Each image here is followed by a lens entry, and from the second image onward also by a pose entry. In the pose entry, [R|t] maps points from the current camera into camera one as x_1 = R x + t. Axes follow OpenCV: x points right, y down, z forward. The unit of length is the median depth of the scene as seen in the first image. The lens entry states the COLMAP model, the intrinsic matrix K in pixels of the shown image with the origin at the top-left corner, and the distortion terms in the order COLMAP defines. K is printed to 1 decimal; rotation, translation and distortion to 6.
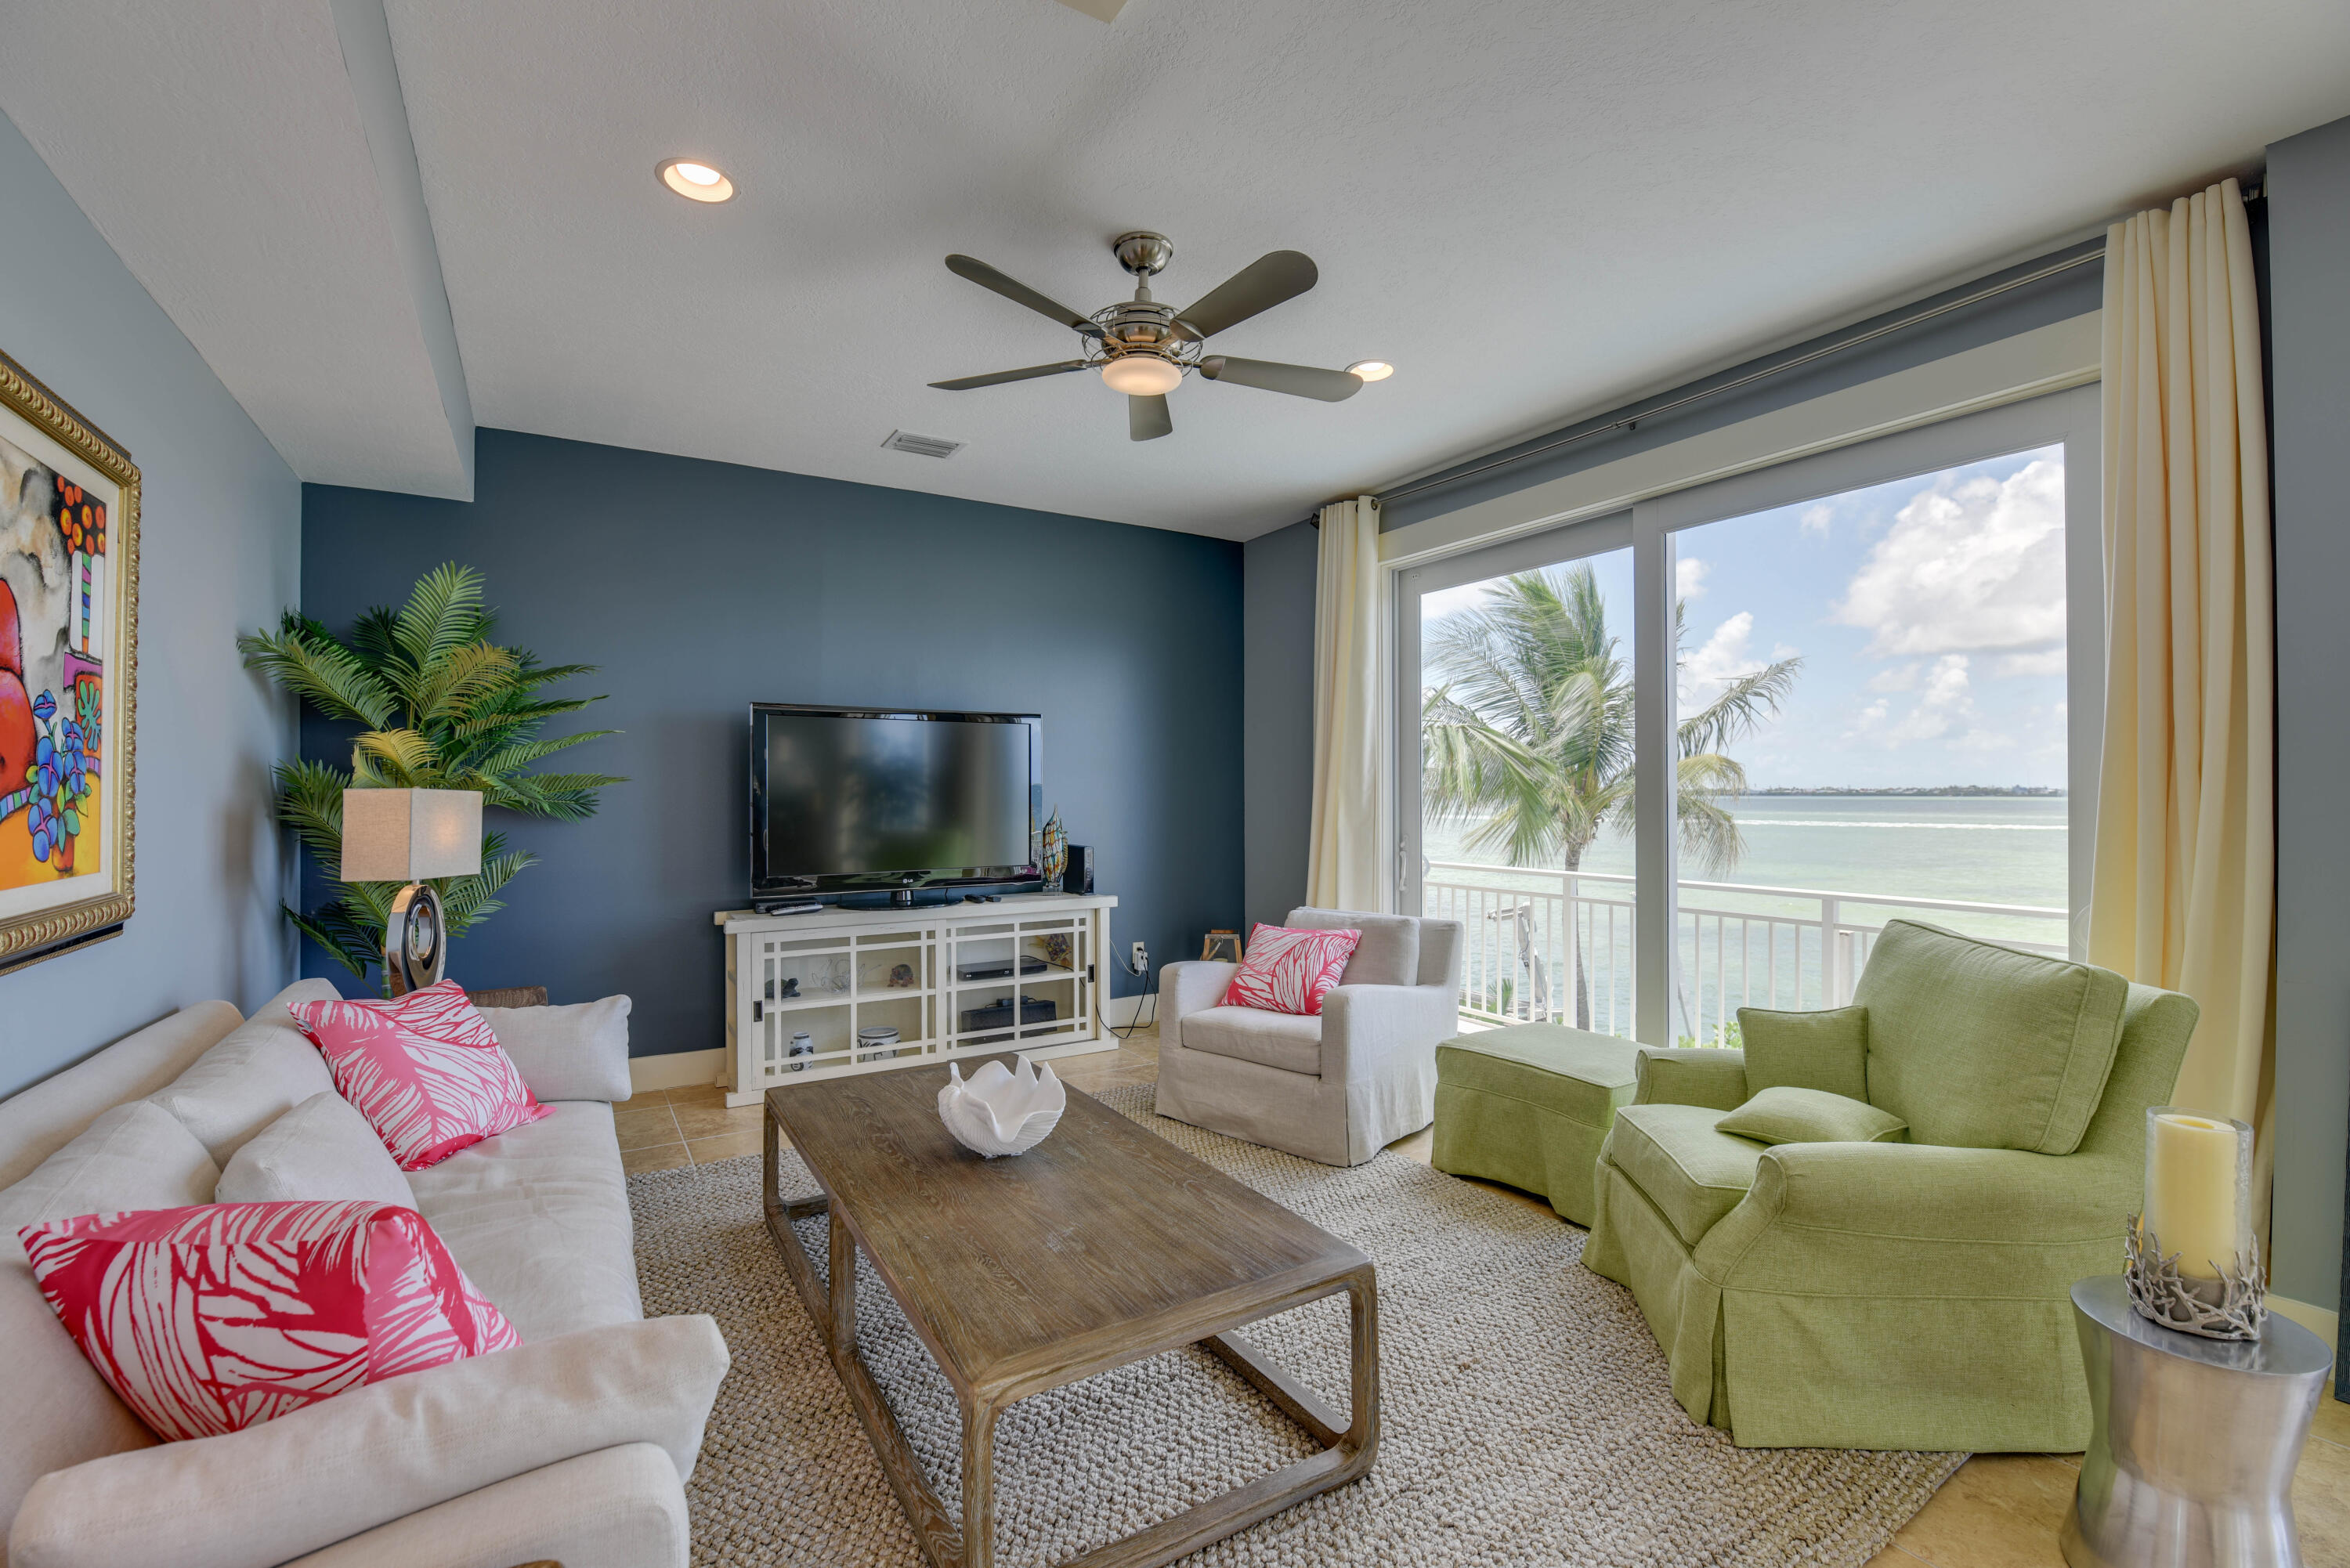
lens RADIAL K [[1024.3, 0, 1178.8], [0, 1024.3, 786.0], [0, 0, 1]] dist [0.000444, -0.011407]
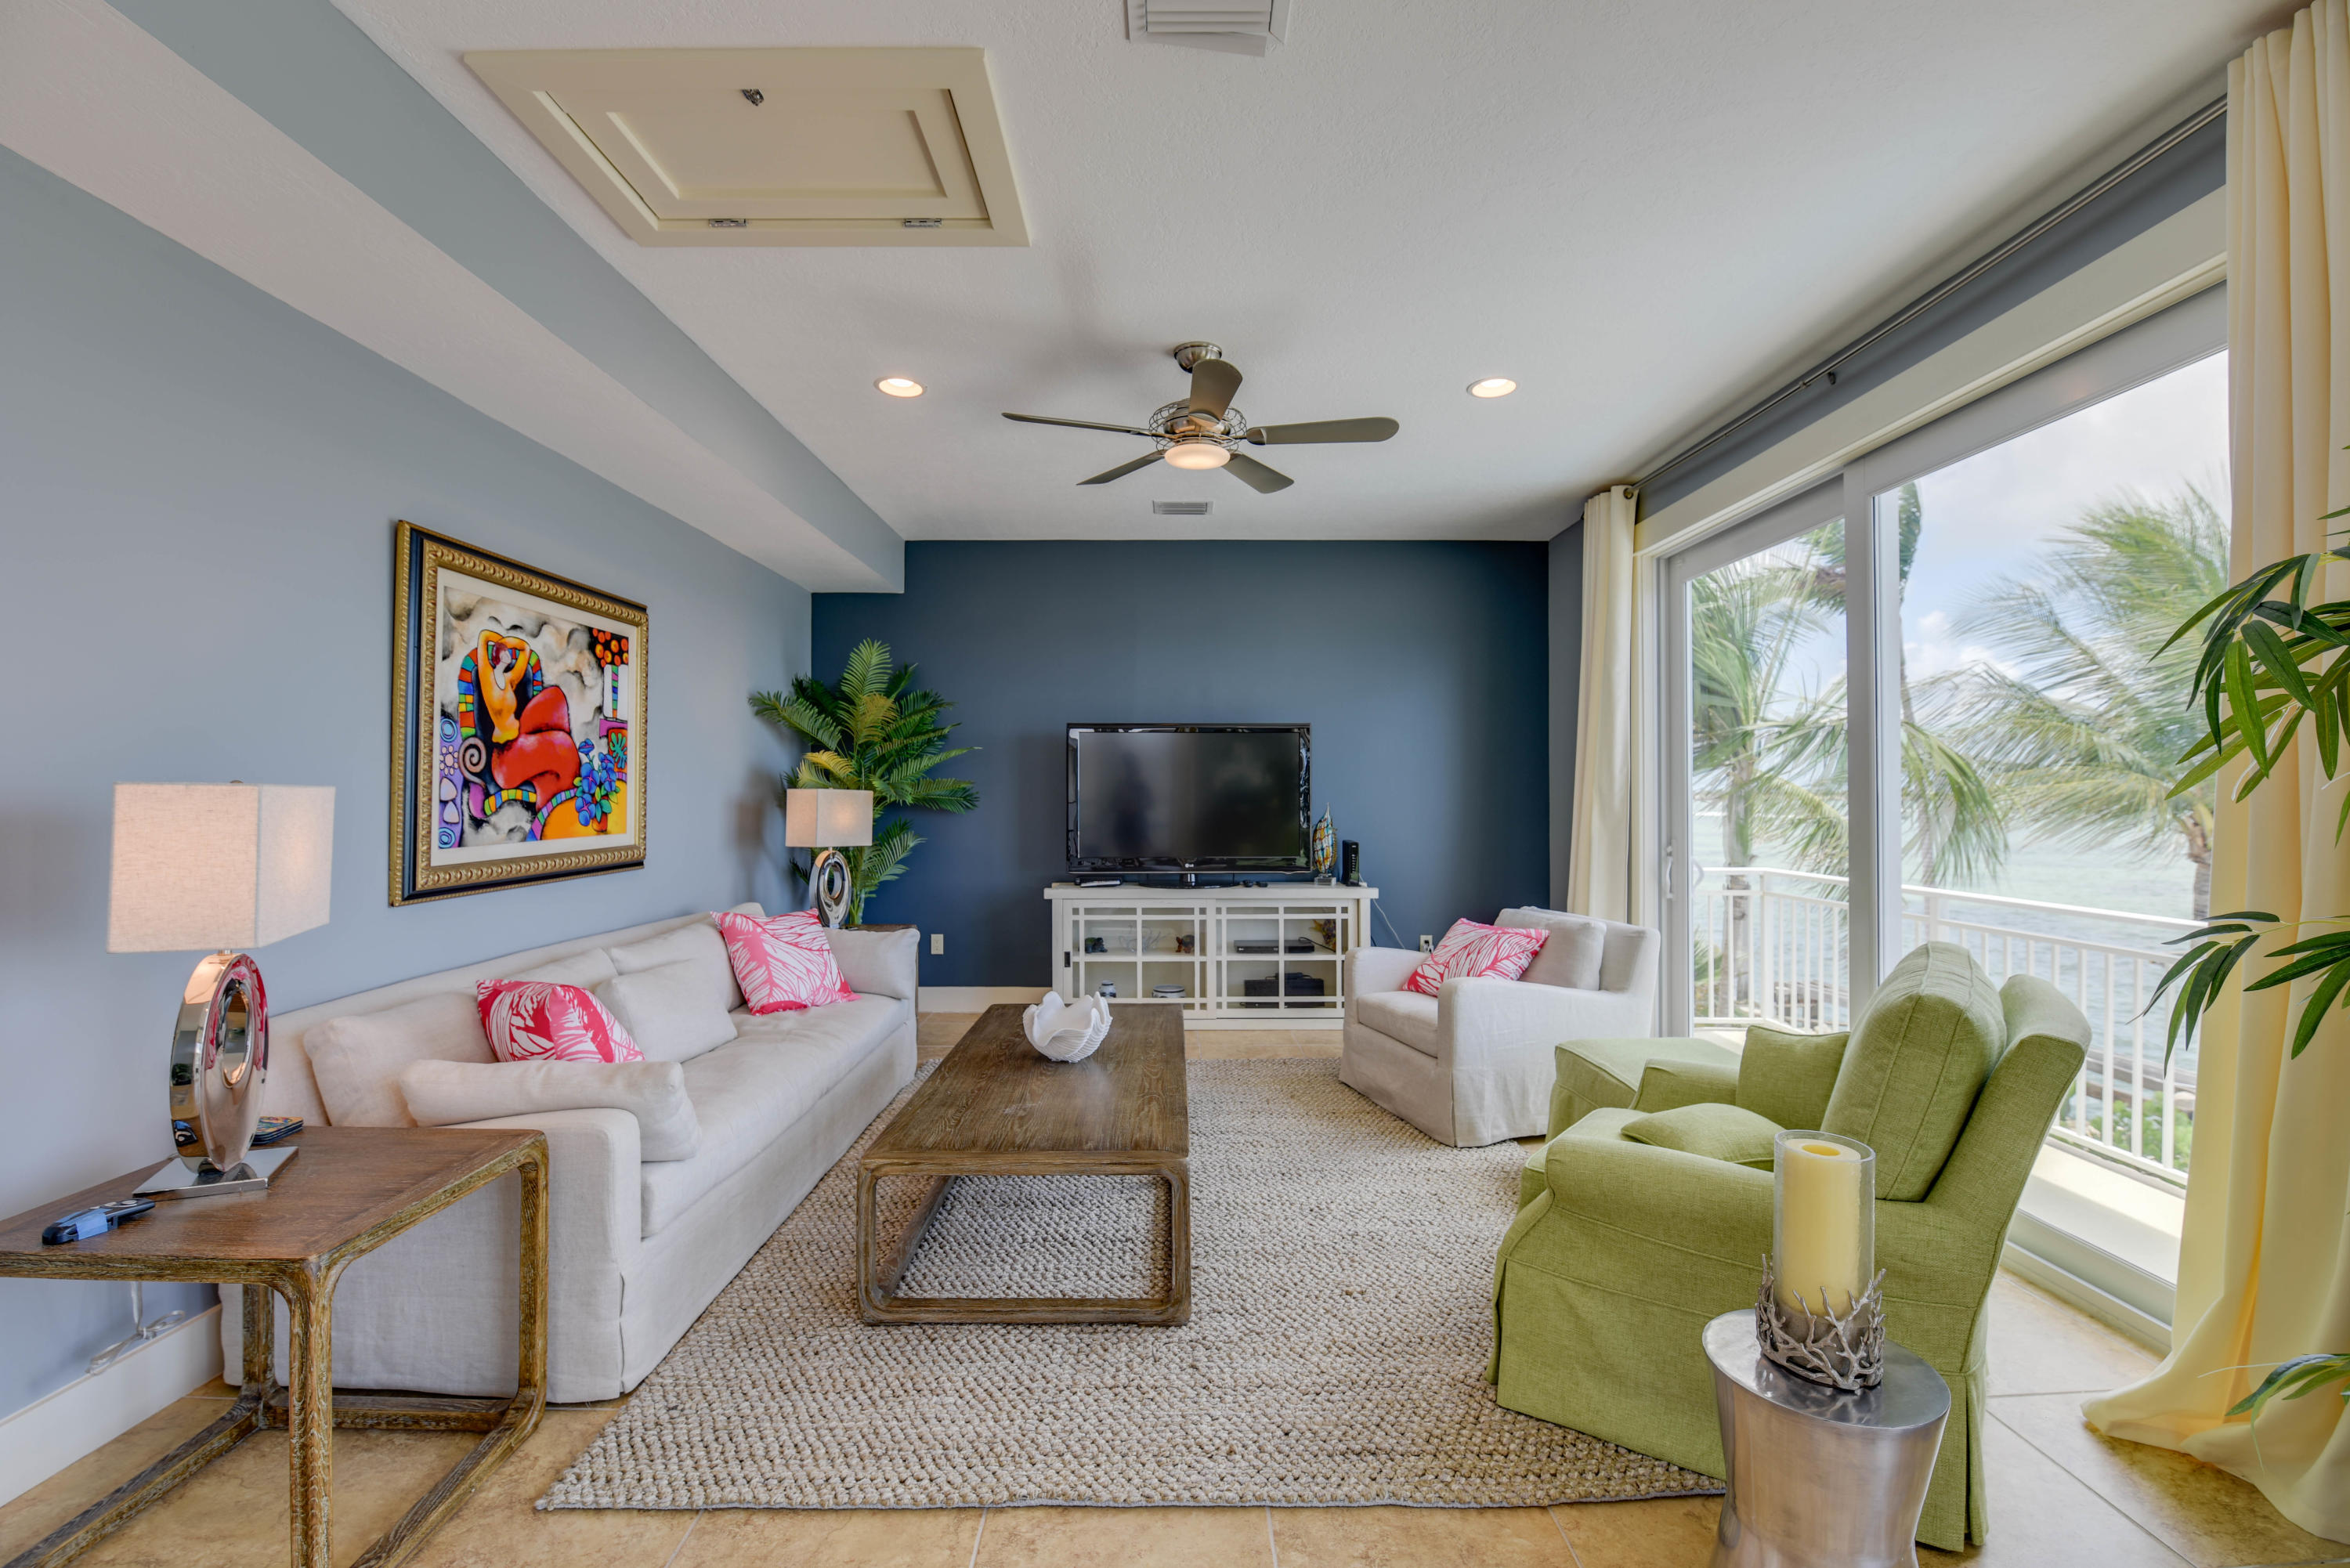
lens RADIAL K [[1018.3, 0, 1168.3], [0, 1018.3, 782.7], [0, 0, 1]] dist [-0.000900, -0.010710]
pose [[0.852654, -0.003168, -0.522466, 0.436975], [0.000778, 0.999988, -0.004794, 0.000388], [0.522475, 0.003681, 0.852646, -0.049336]]
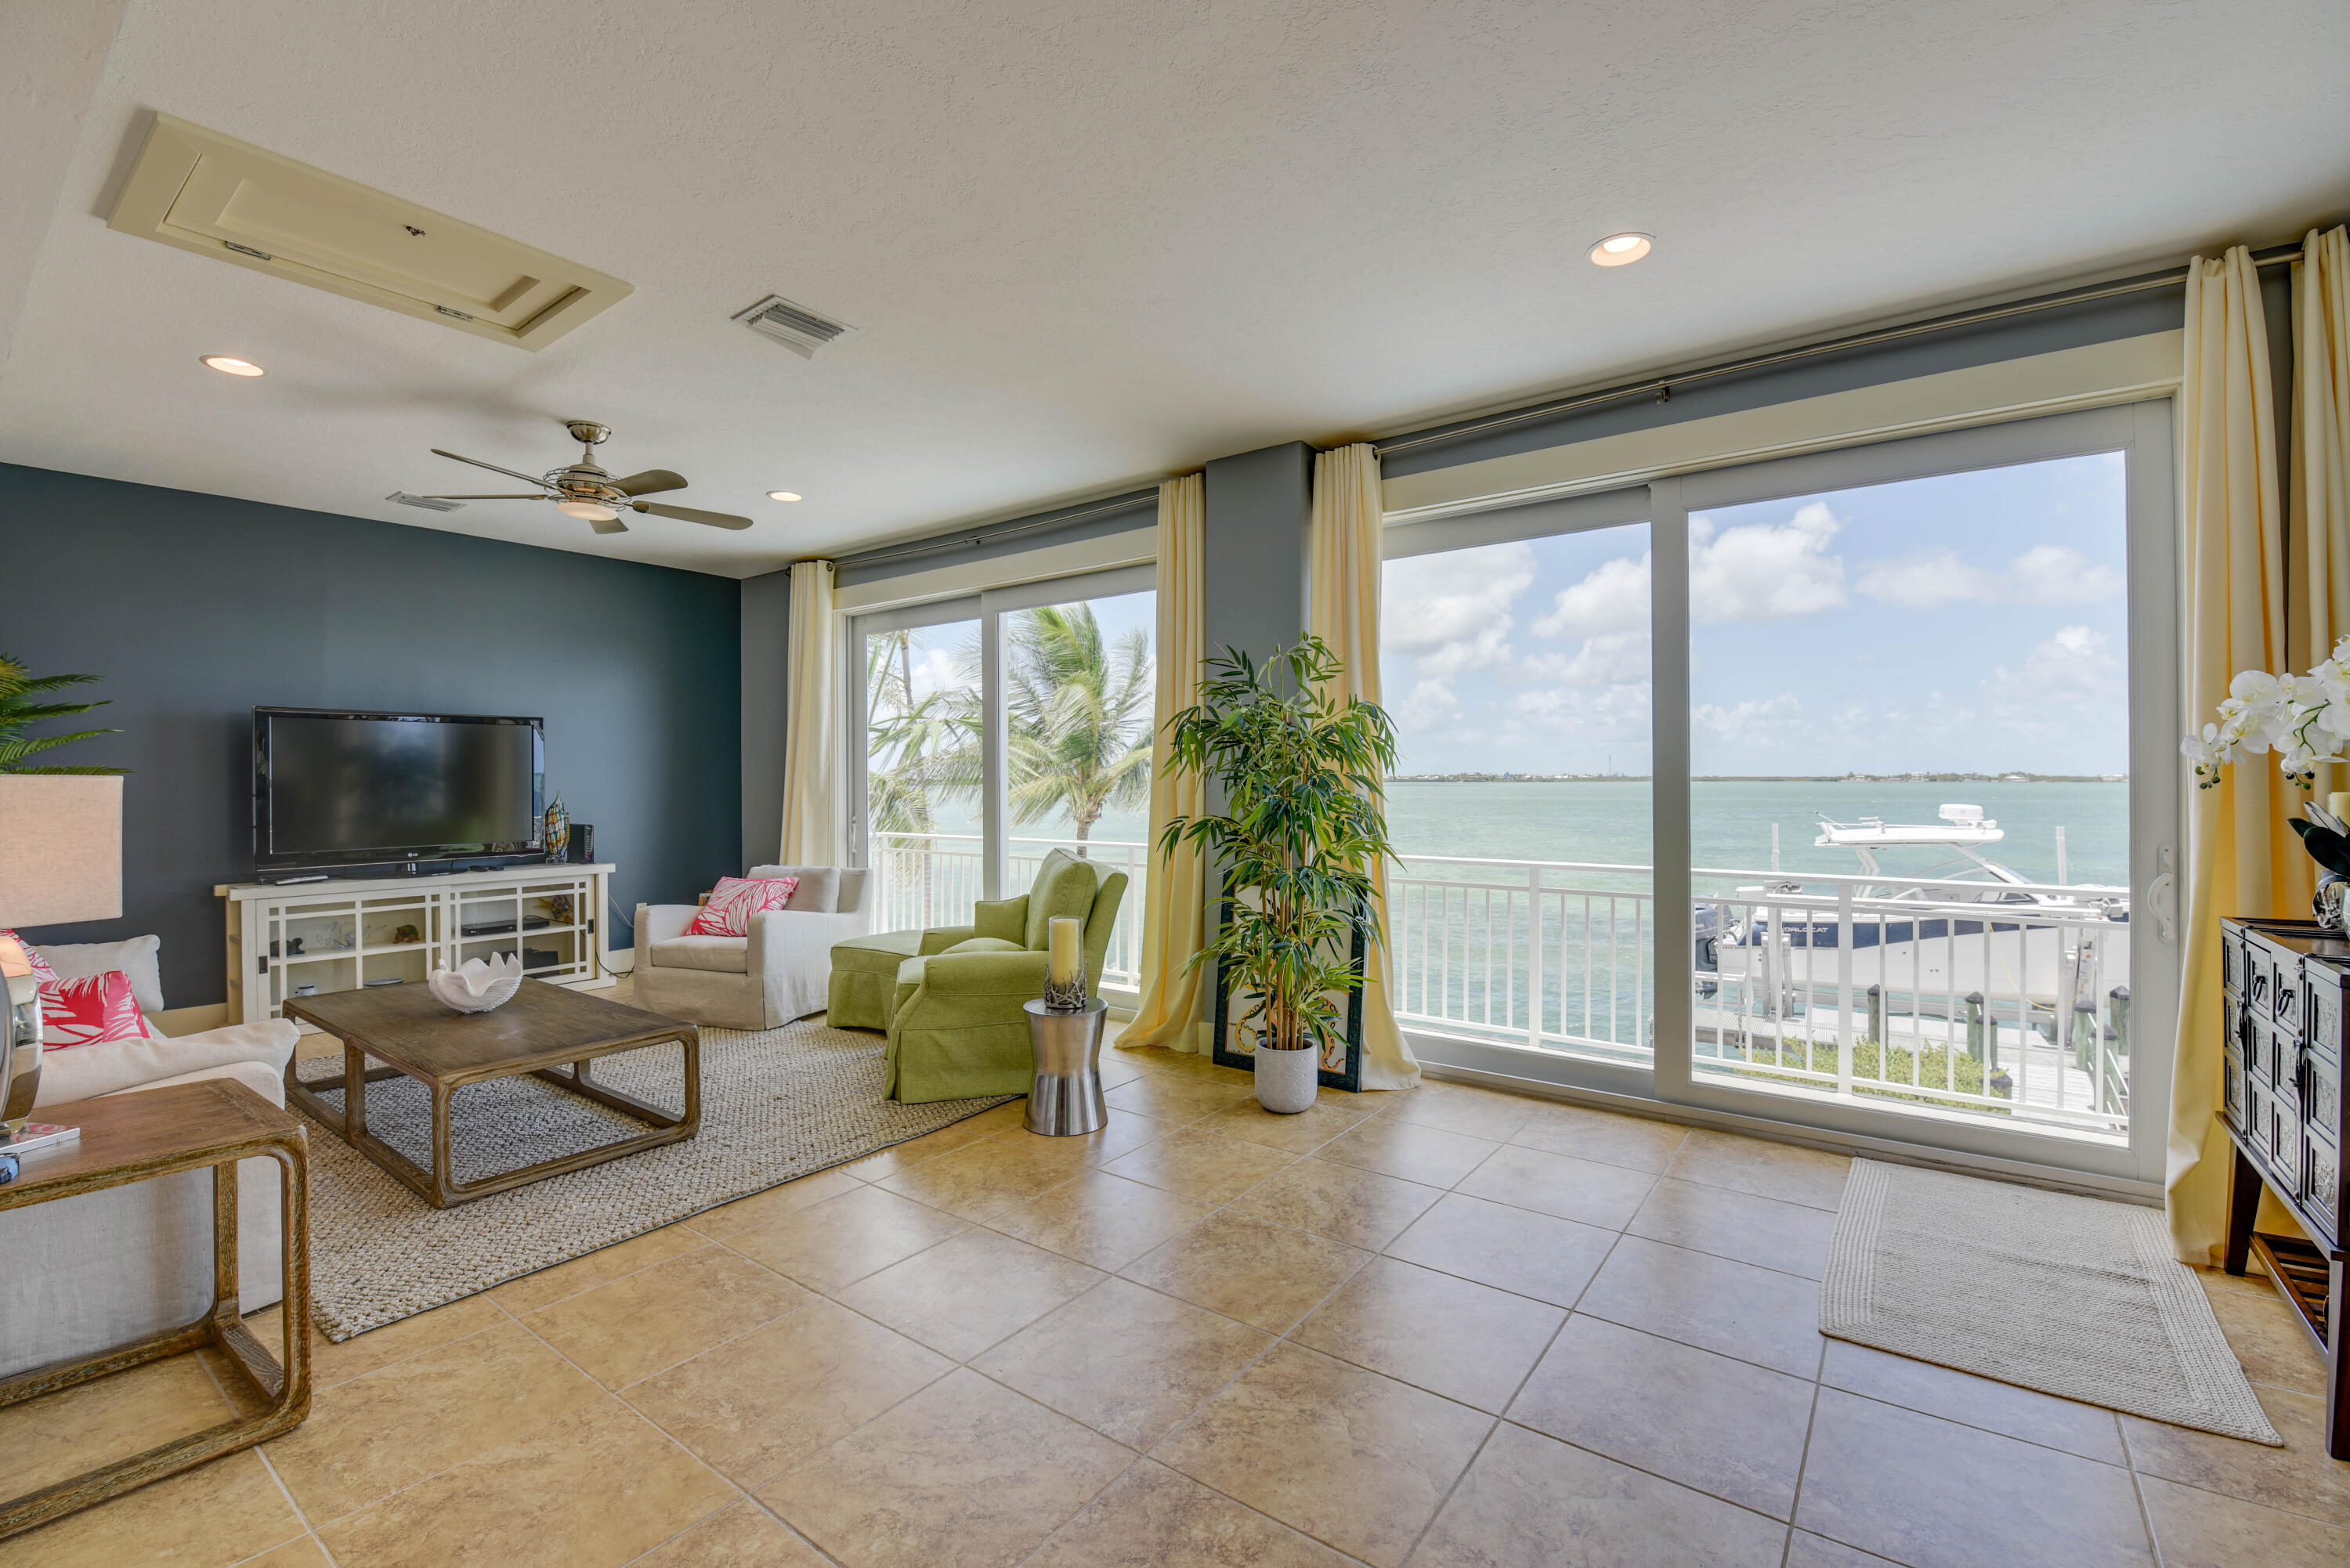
lens RADIAL K [[1018.1, 0, 1183.8], [0, 1018.1, 773.4], [0, 0, 1]] dist [0.003254, -0.011576]
pose [[0.928679, -0.001811, 0.370881, 0.172634], [0.002028, 0.999998, -0.000195, -0.001596], [-0.370880, 0.000933, 0.928680, -0.572674]]
